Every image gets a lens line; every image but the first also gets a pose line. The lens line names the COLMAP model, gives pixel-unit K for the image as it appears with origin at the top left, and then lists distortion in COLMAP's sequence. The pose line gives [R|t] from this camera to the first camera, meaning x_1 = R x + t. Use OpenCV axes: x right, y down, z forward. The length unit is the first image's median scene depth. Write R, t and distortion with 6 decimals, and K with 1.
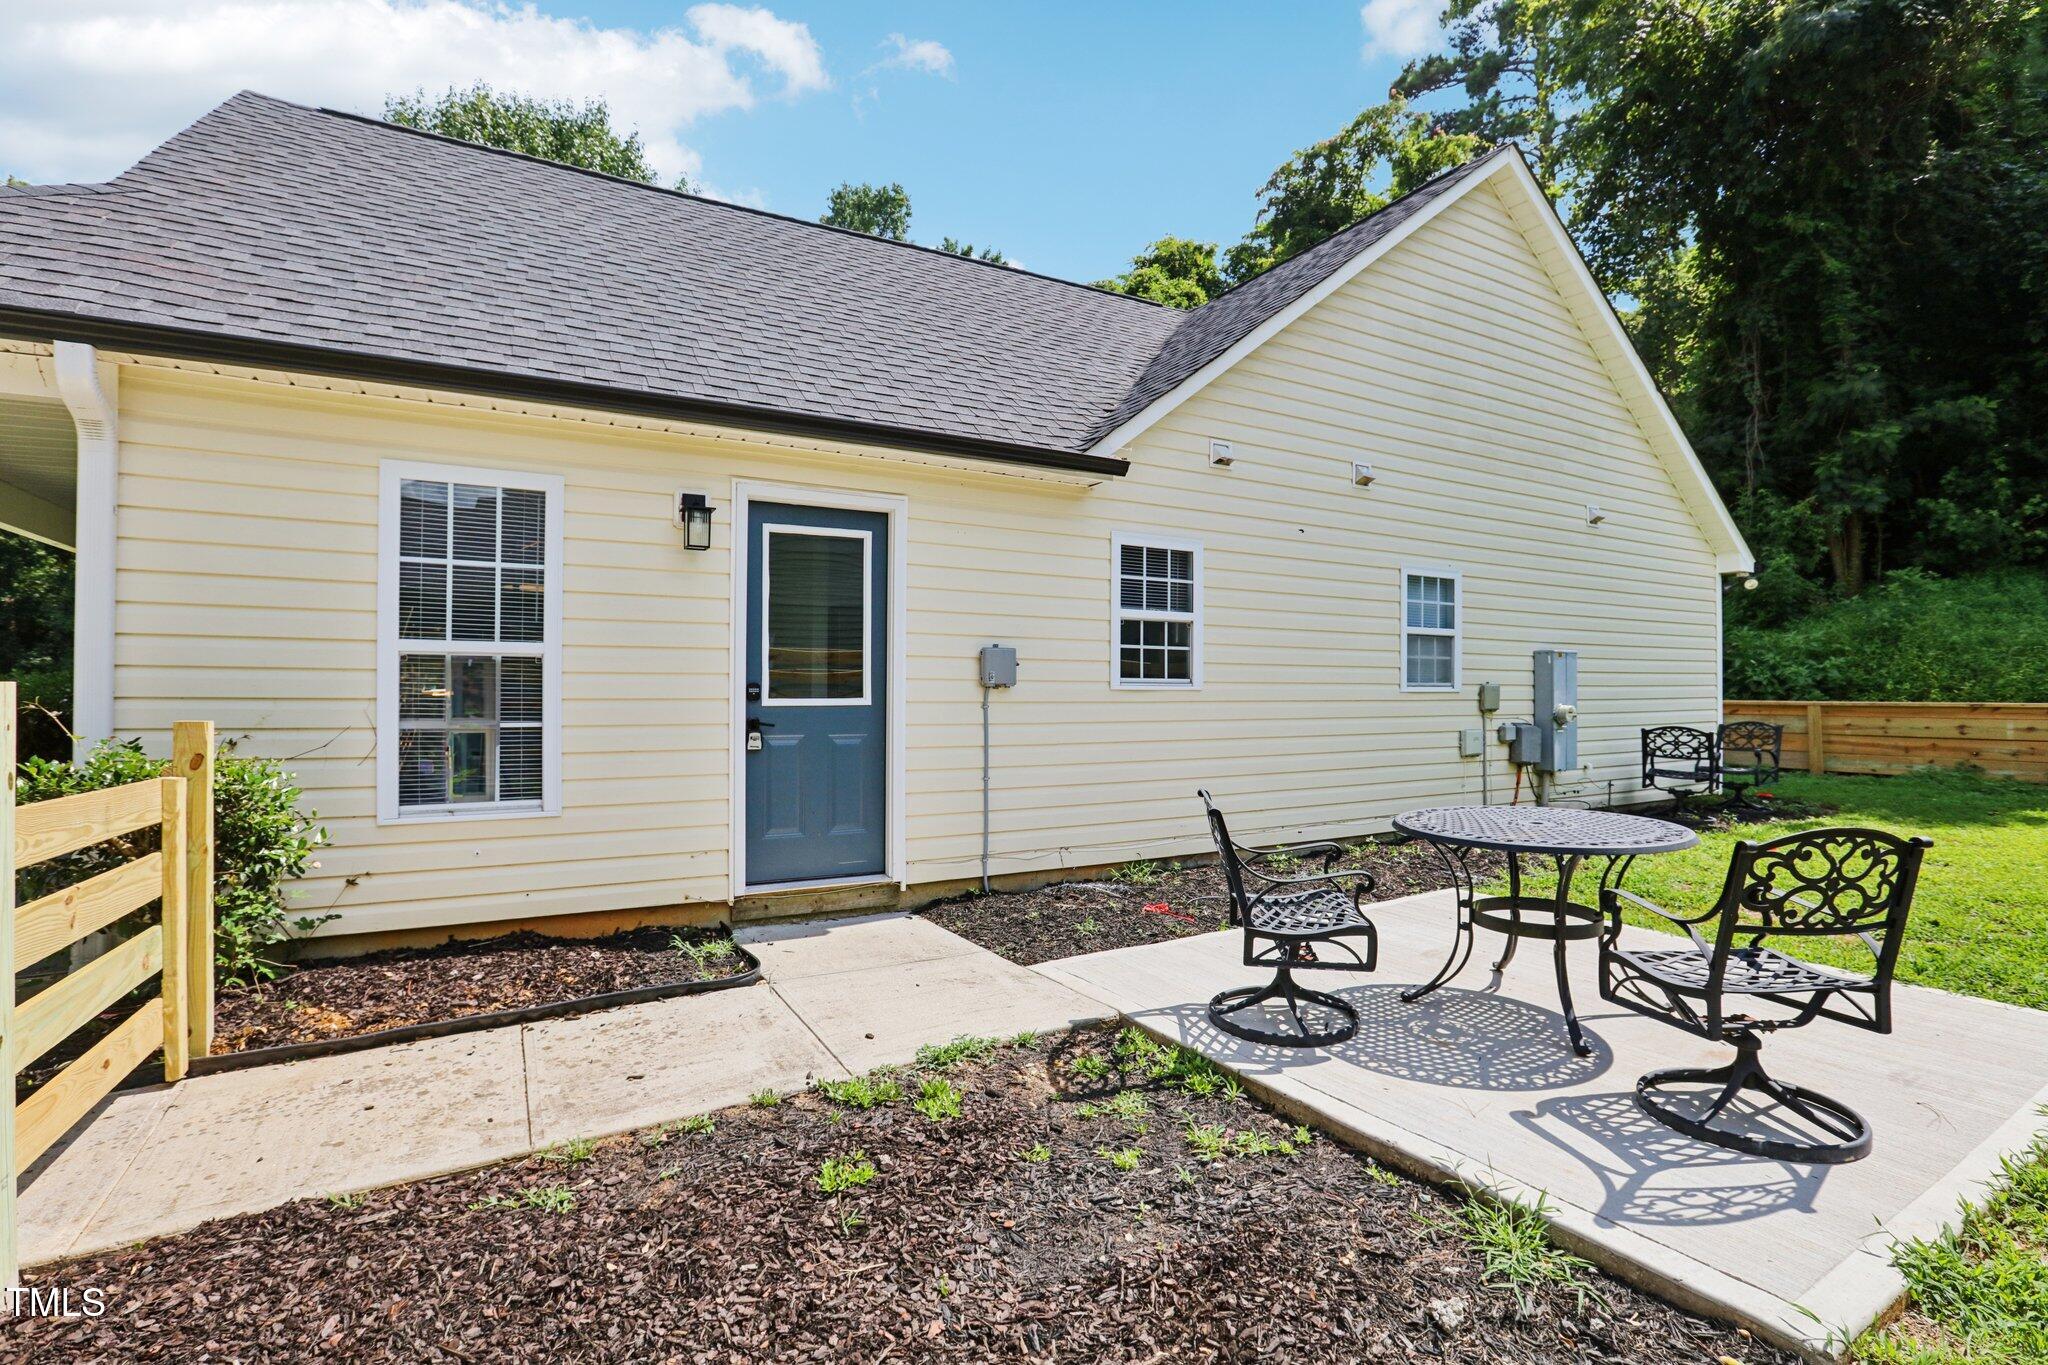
lens RADIAL K [[946.5, 0, 1029.6], [0, 946.5, 693.9], [0, 0, 1]] dist [-0.002314, -0.000108]
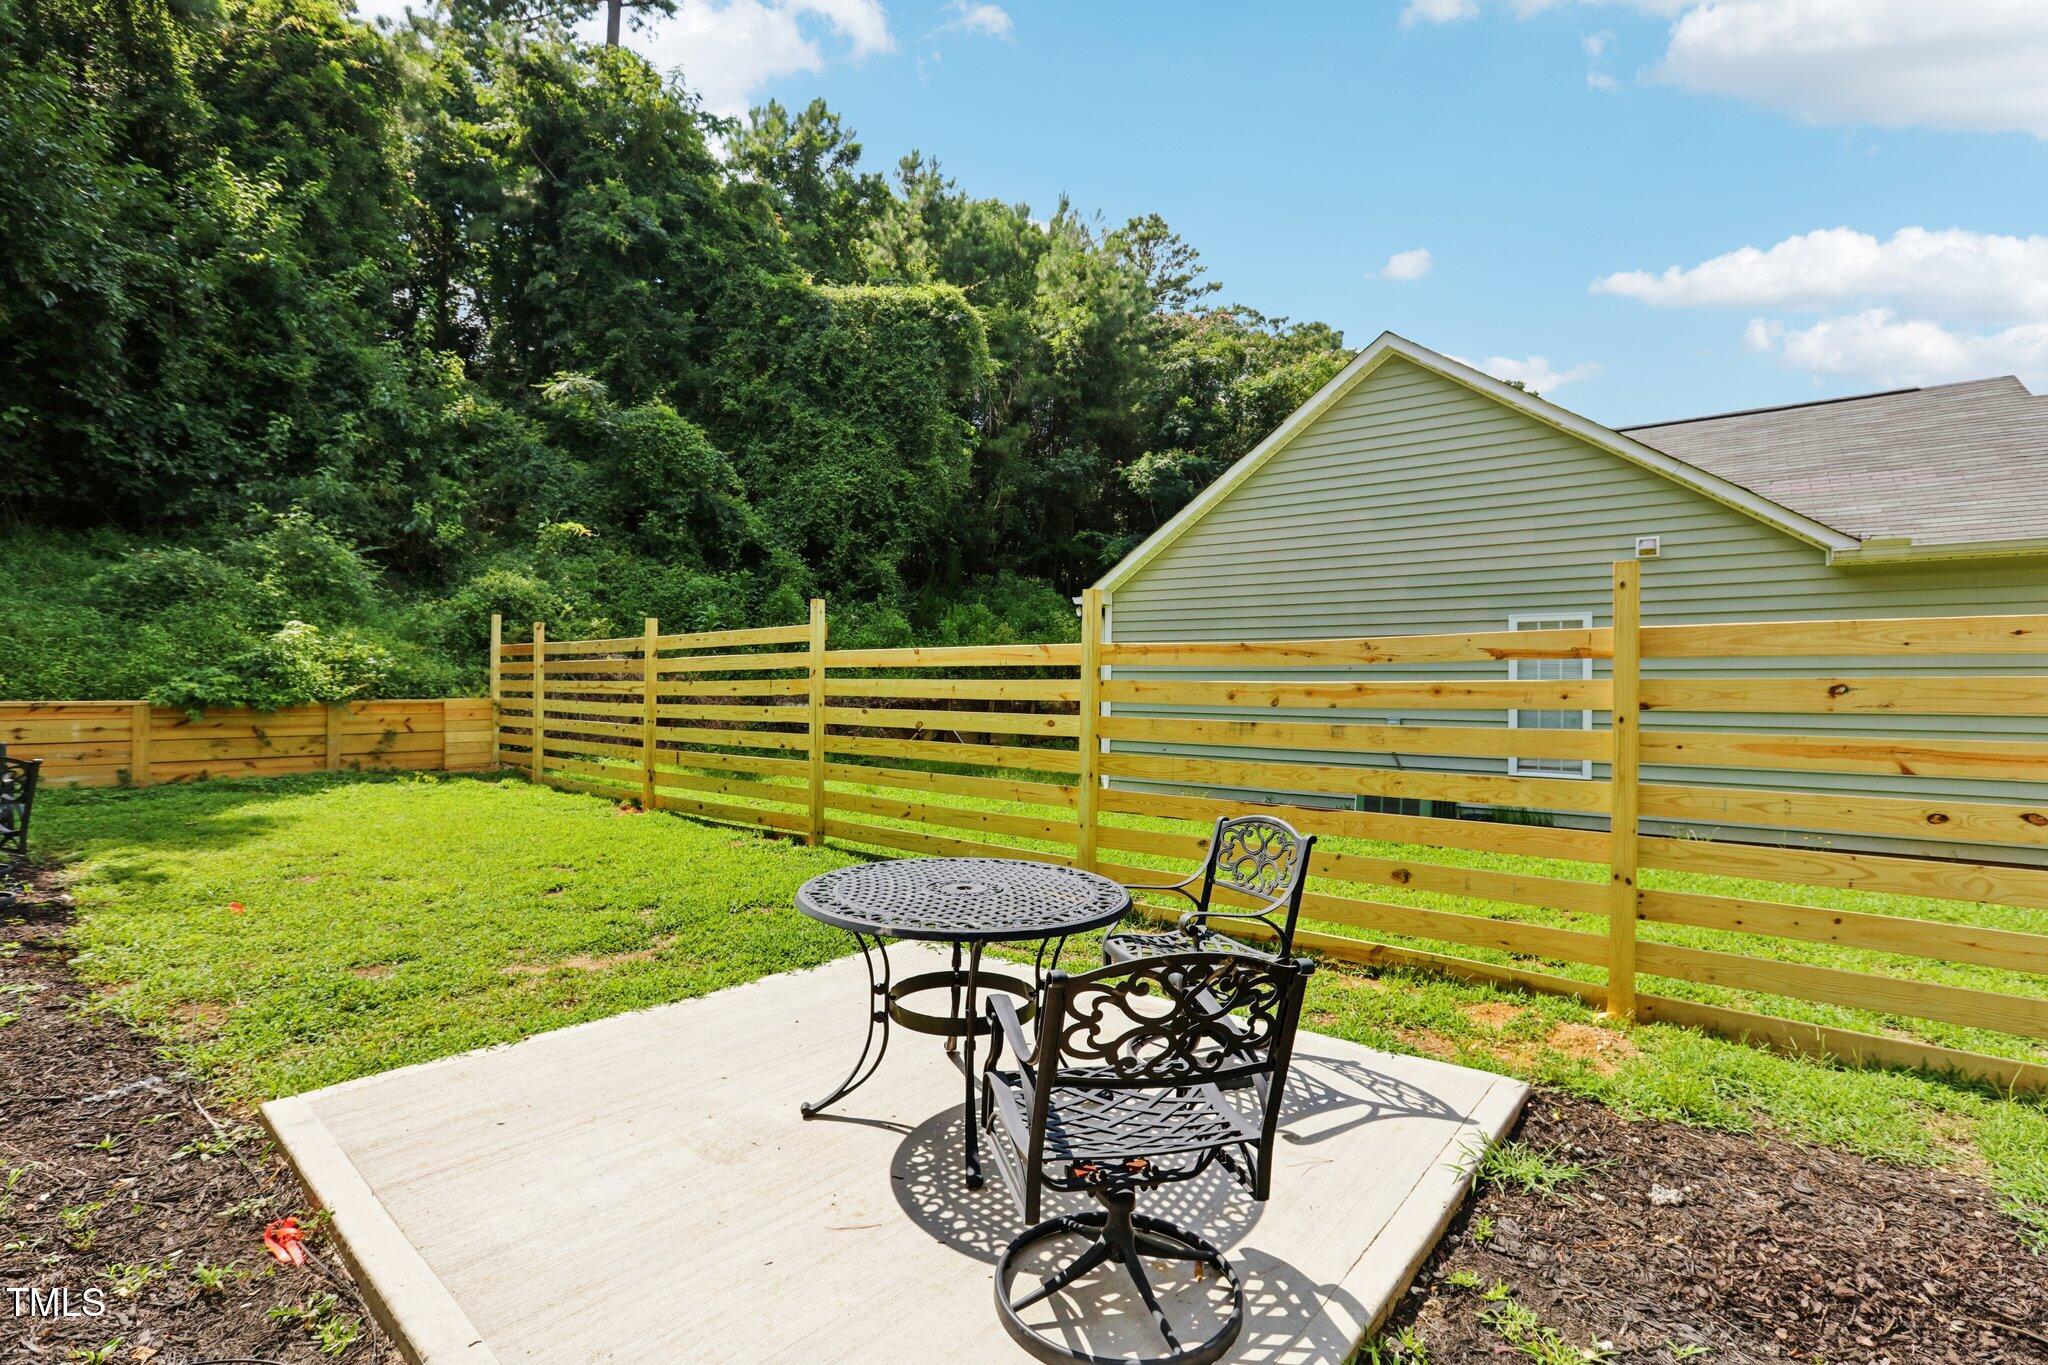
lens RADIAL K [[946.5, 0, 1028.0], [0, 946.5, 685.3], [0, 0, 1]] dist [-0.002314, -0.000108]
pose [[-0.374842, 0.002923, 0.927084, -0.293296], [-0.020230, 0.999731, -0.011332, -0.033789], [-0.926868, -0.023003, -0.374682, 1.443094]]
